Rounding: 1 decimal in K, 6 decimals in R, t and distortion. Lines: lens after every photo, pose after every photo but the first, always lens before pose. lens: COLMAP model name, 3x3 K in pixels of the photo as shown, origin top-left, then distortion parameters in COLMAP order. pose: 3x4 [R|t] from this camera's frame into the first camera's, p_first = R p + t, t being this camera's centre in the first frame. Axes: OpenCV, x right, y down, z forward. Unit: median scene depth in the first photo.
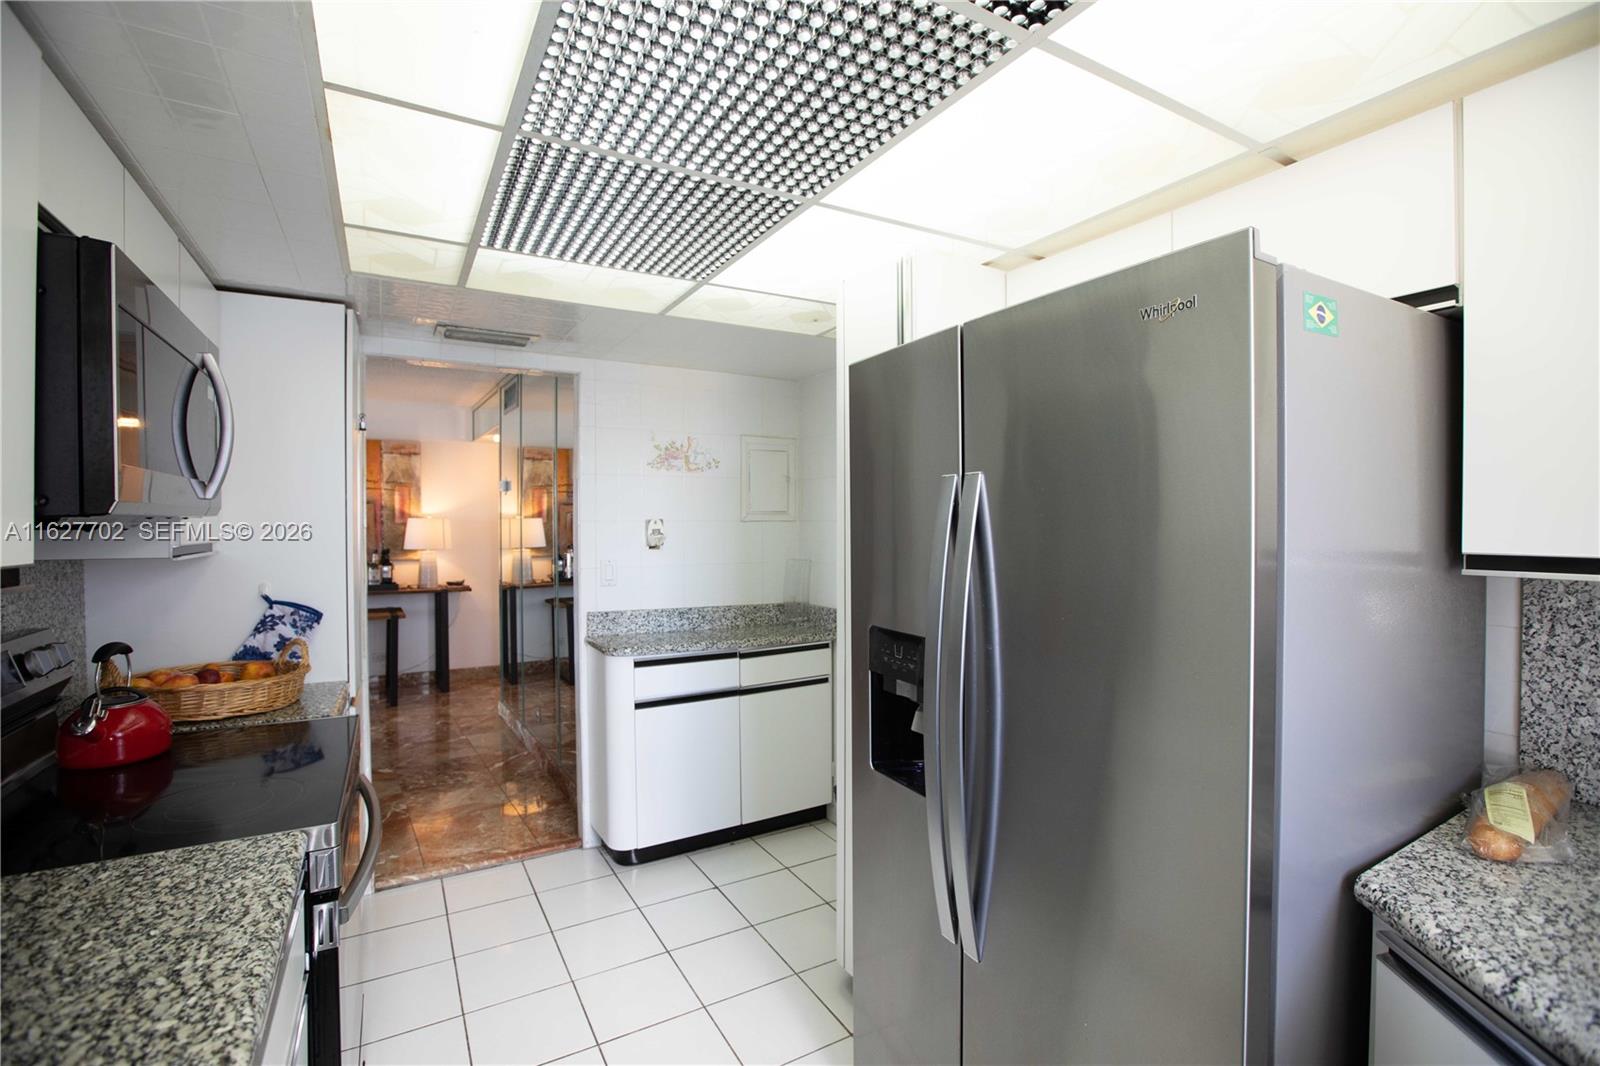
lens RADIAL K [[724.2, 0, 800.0], [0, 724.2, 533.0], [0, 0, 1]] dist [-0.057363, 0.020725]
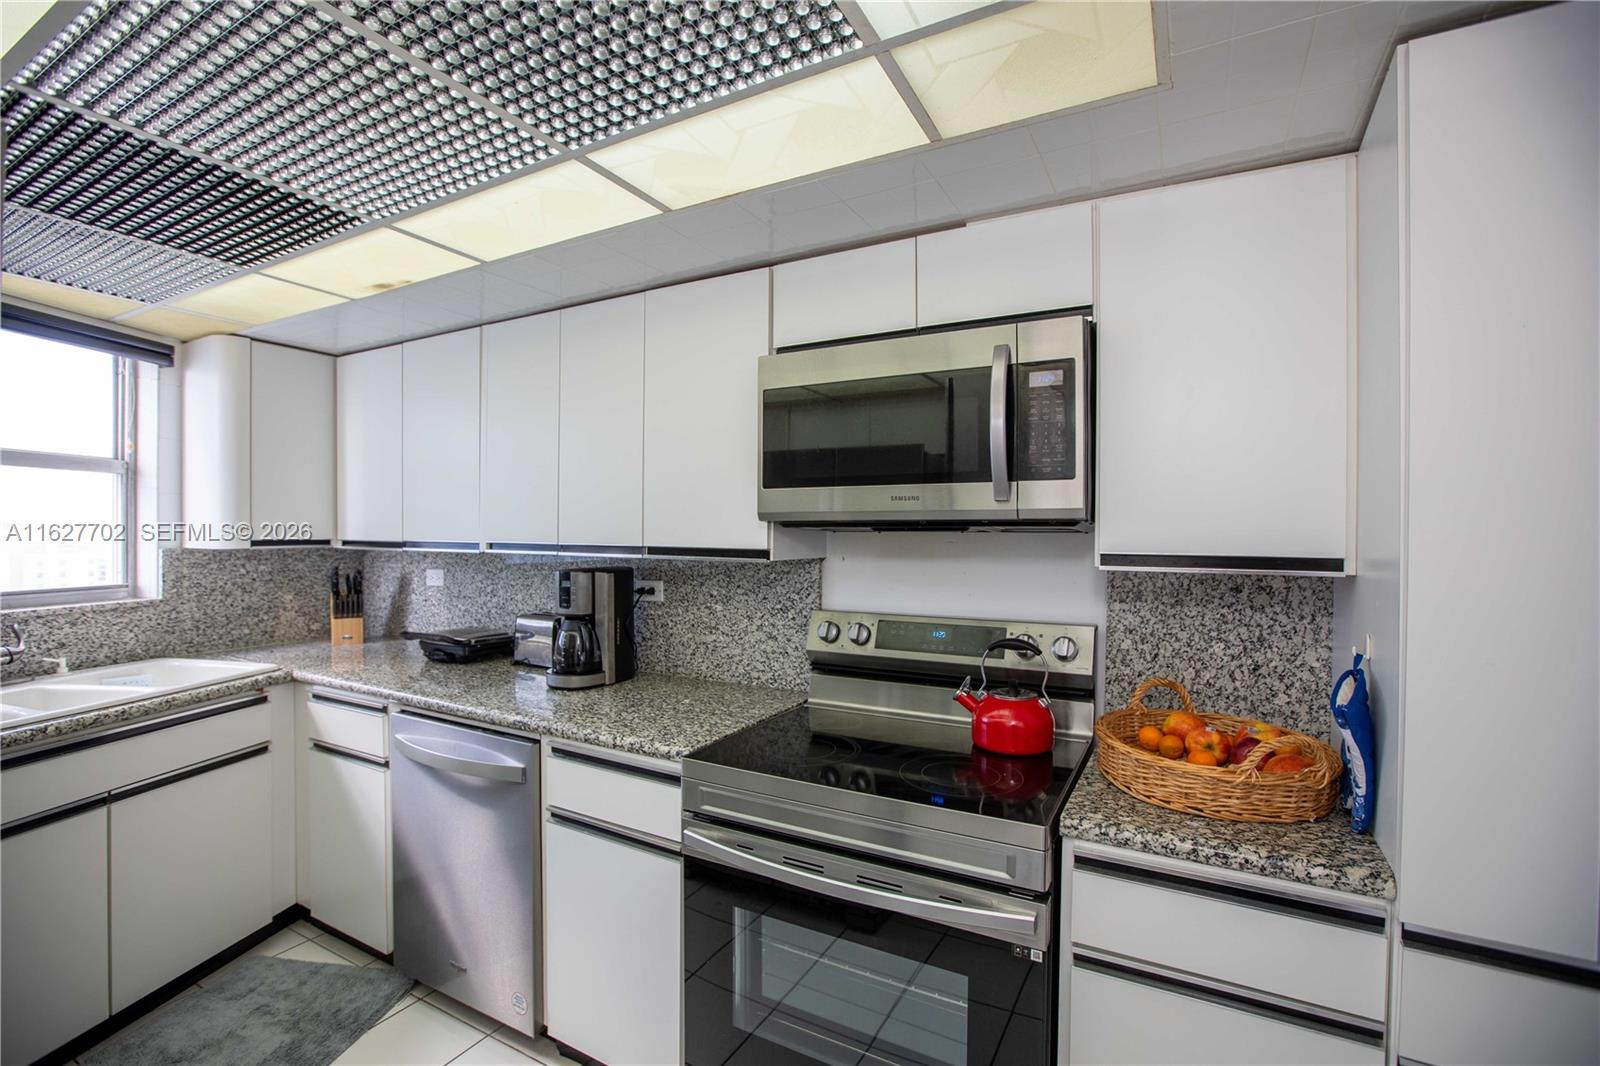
lens RADIAL K [[724.2, 0, 800.0], [0, 724.2, 533.0], [0, 0, 1]] dist [-0.057363, 0.020725]
pose [[-0.855692, -0.010537, -0.517378, -0.090660], [-0.018187, 0.999787, 0.009718, -0.007335], [0.517165, 0.017725, -0.855702, 1.254228]]
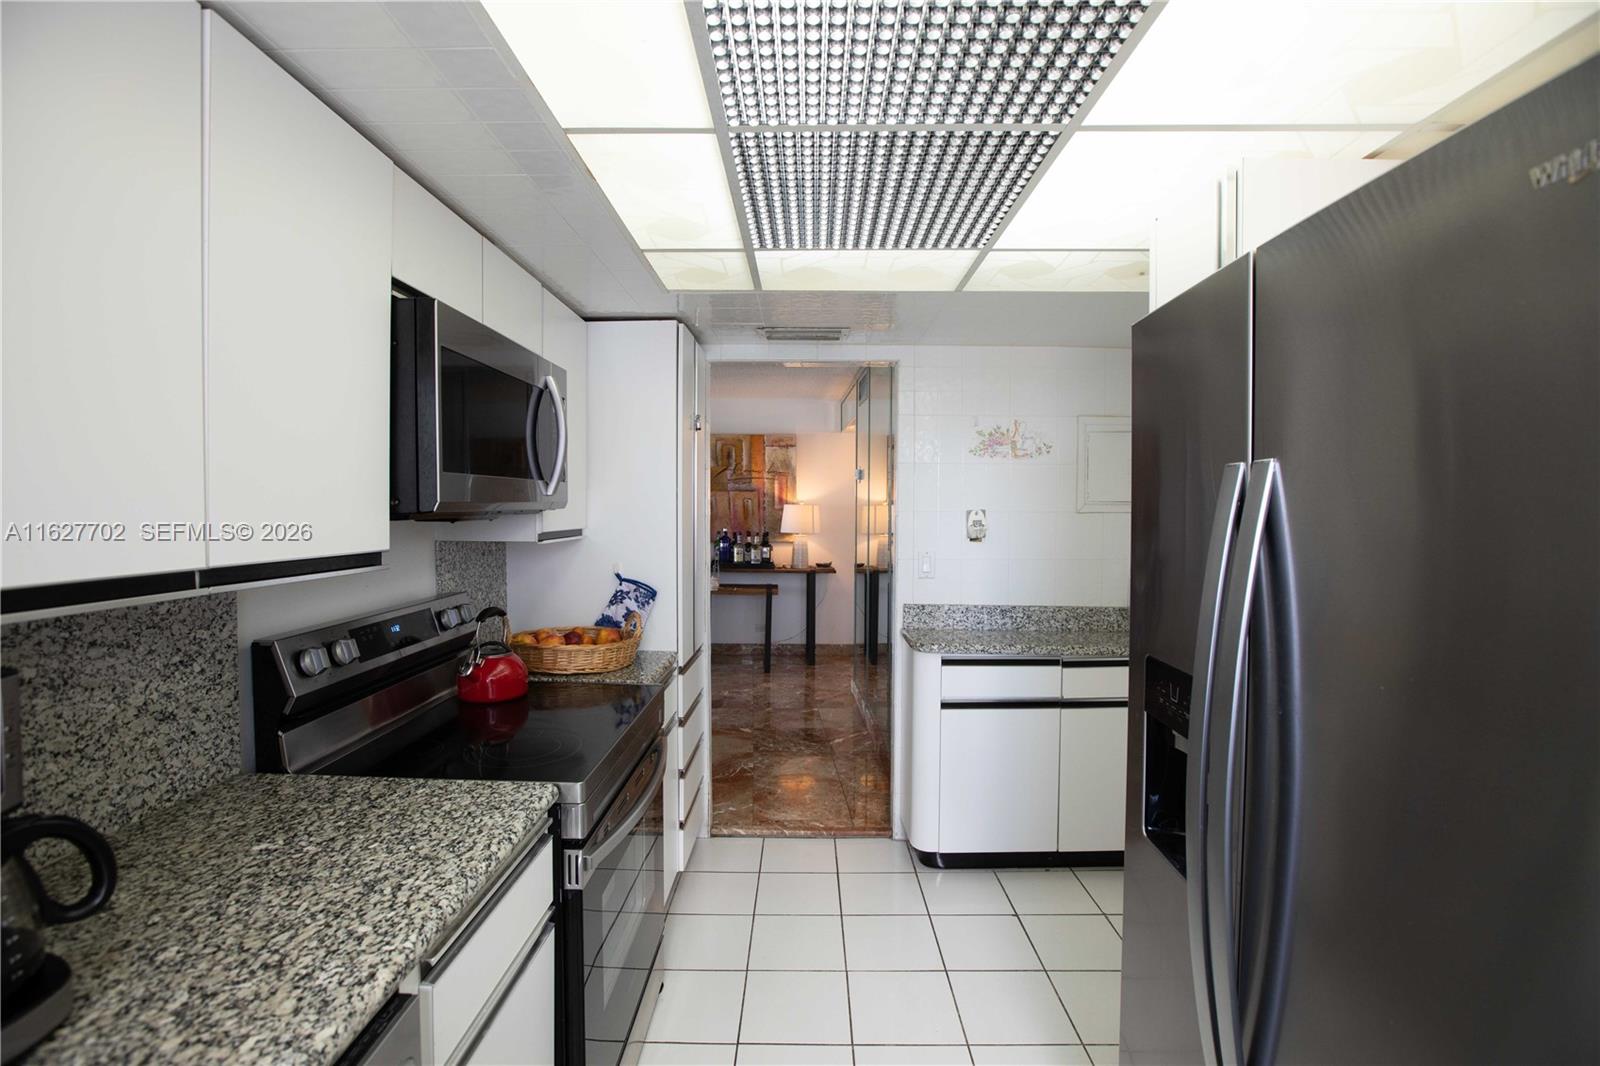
lens RADIAL K [[729.7, 0, 800.9], [0, 729.7, 535.4], [0, 0, 1]] dist [-0.057174, 0.041166]
pose [[0.860168, 0.025763, -0.509360, 0.132334], [-0.012878, 0.999502, 0.028807, -0.015577], [0.509849, -0.018220, 0.860071, 0.102377]]
